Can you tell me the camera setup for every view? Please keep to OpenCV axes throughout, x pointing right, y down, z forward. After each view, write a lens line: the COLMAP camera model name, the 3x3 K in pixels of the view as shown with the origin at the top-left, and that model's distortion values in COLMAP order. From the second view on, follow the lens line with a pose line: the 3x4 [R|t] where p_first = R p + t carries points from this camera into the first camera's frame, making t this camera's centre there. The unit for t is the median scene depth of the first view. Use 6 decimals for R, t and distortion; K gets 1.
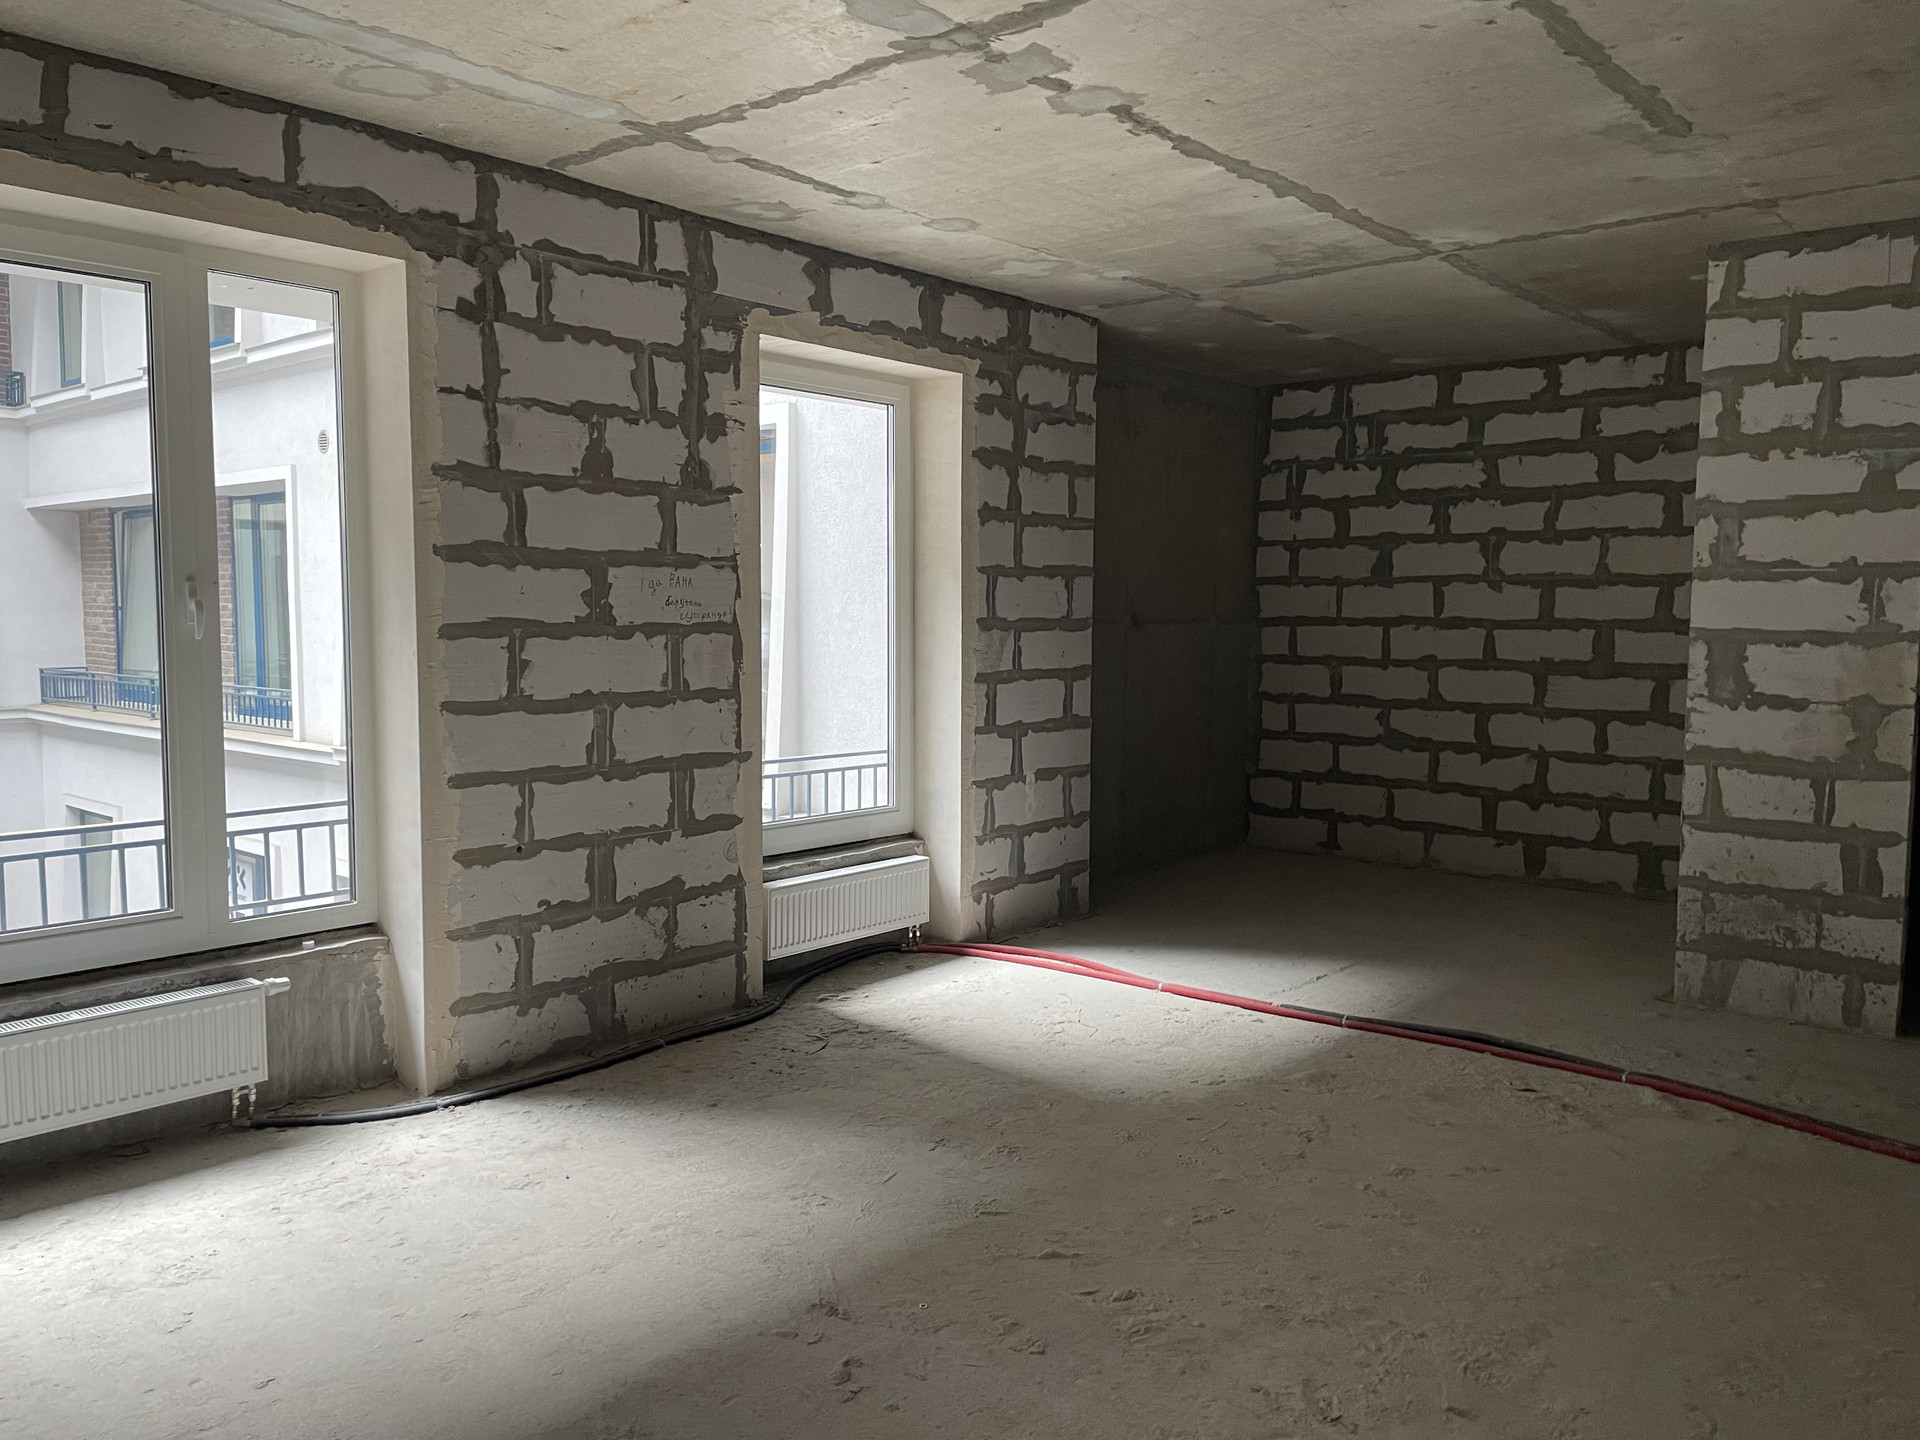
lens RADIAL K [[1443.9, 0, 941.7], [0, 1443.9, 728.9], [0, 0, 1]] dist [0.090274, -0.111790]
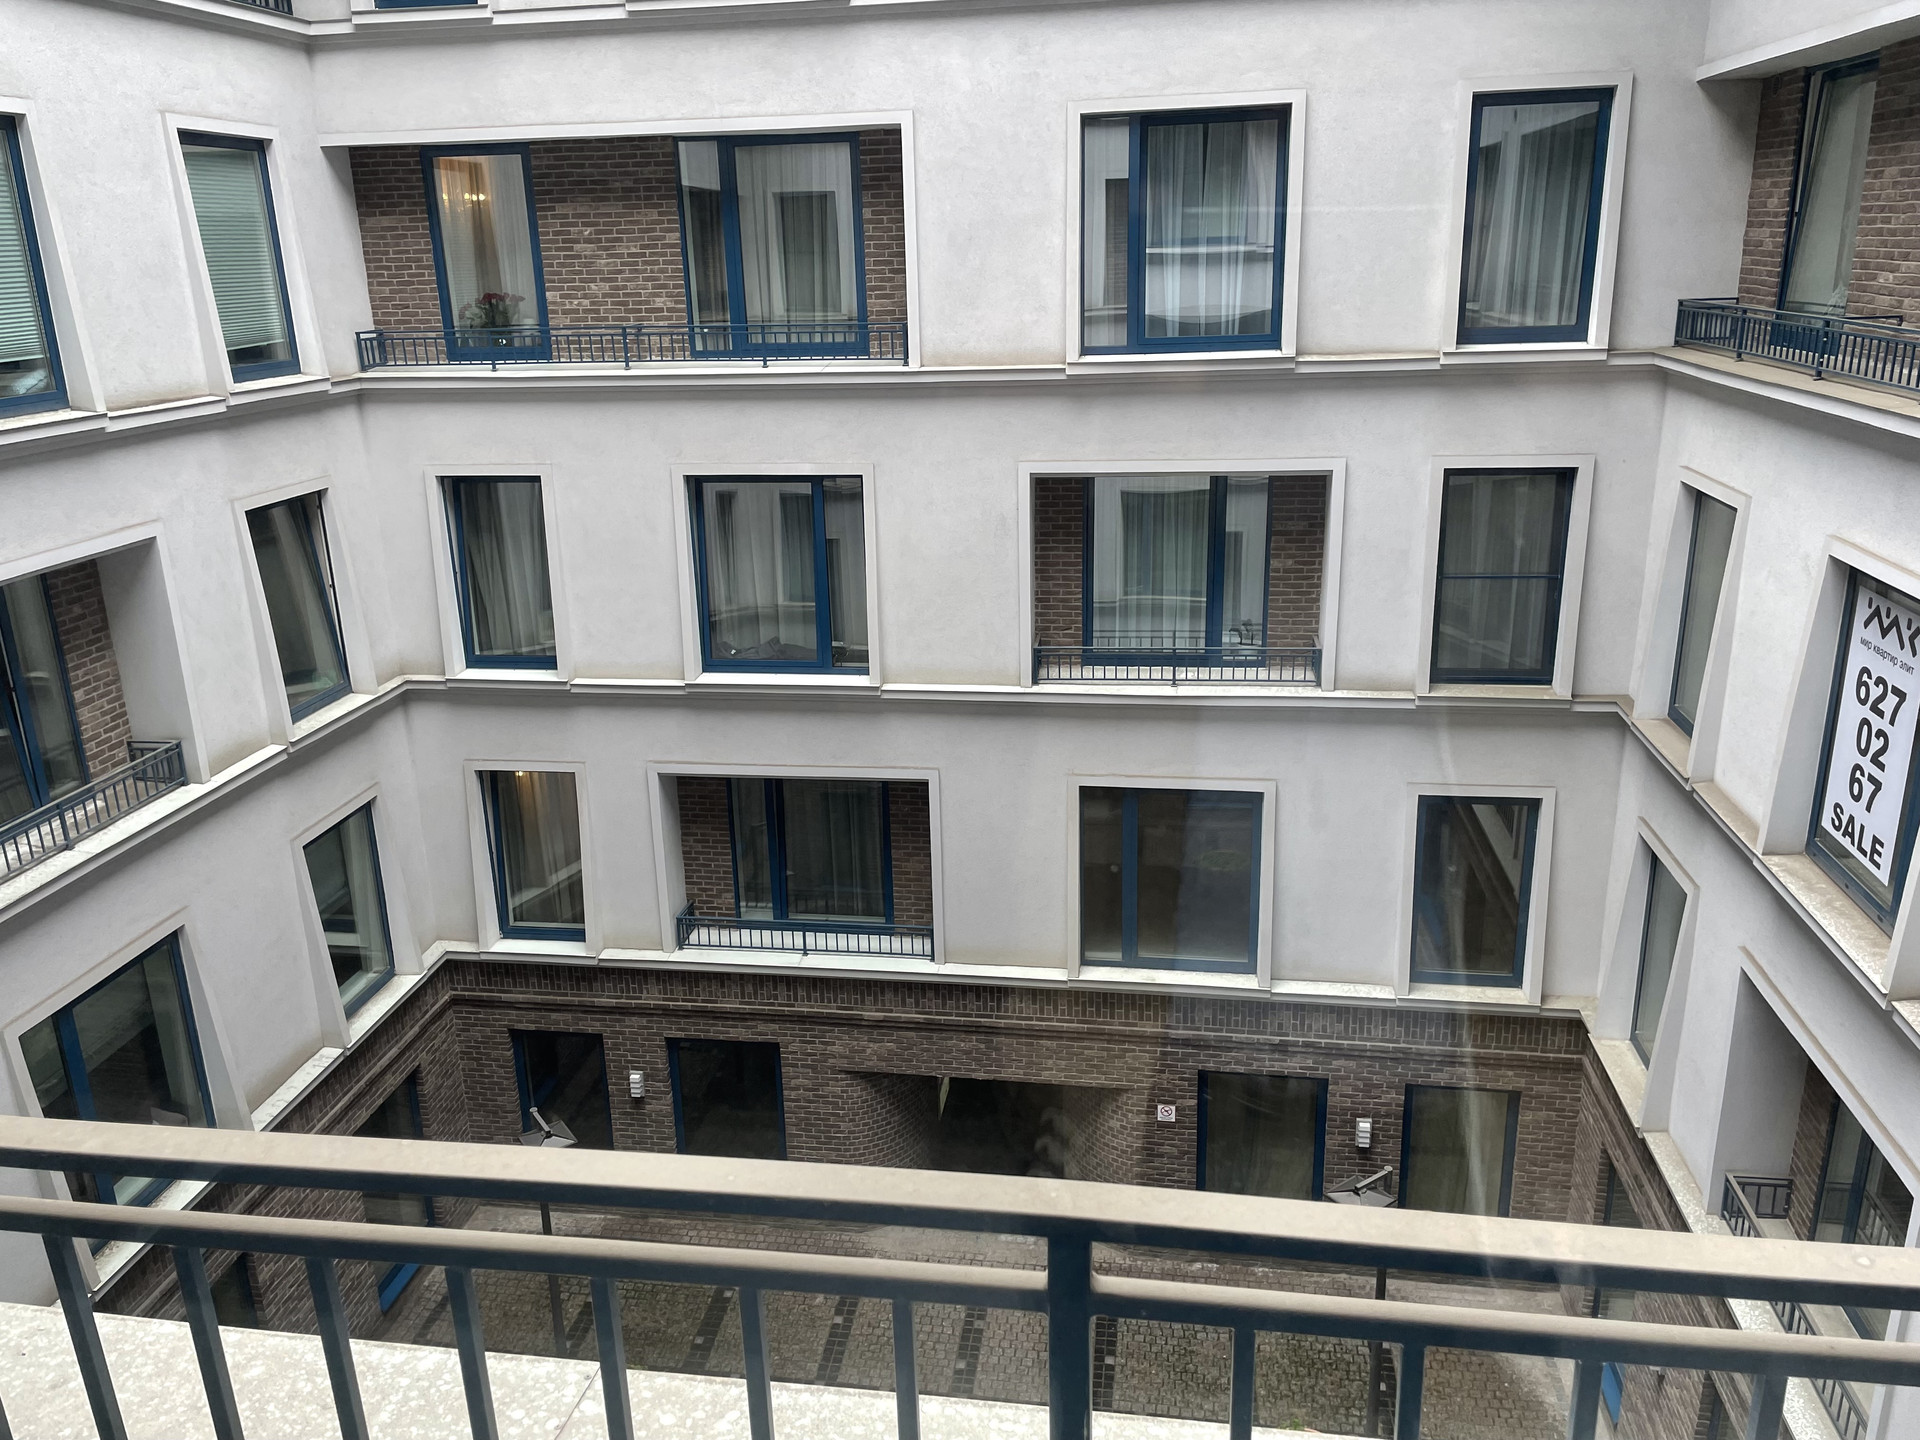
lens RADIAL K [[1443.9, 0, 952.1], [0, 1443.9, 691.5], [0, 0, 1]] dist [0.090274, -0.111790]
pose [[0.538523, 0.225439, -0.811893, -0.405951], [-0.034579, 0.968645, 0.246029, -0.051999], [0.841901, -0.104418, 0.529433, 0.690252]]
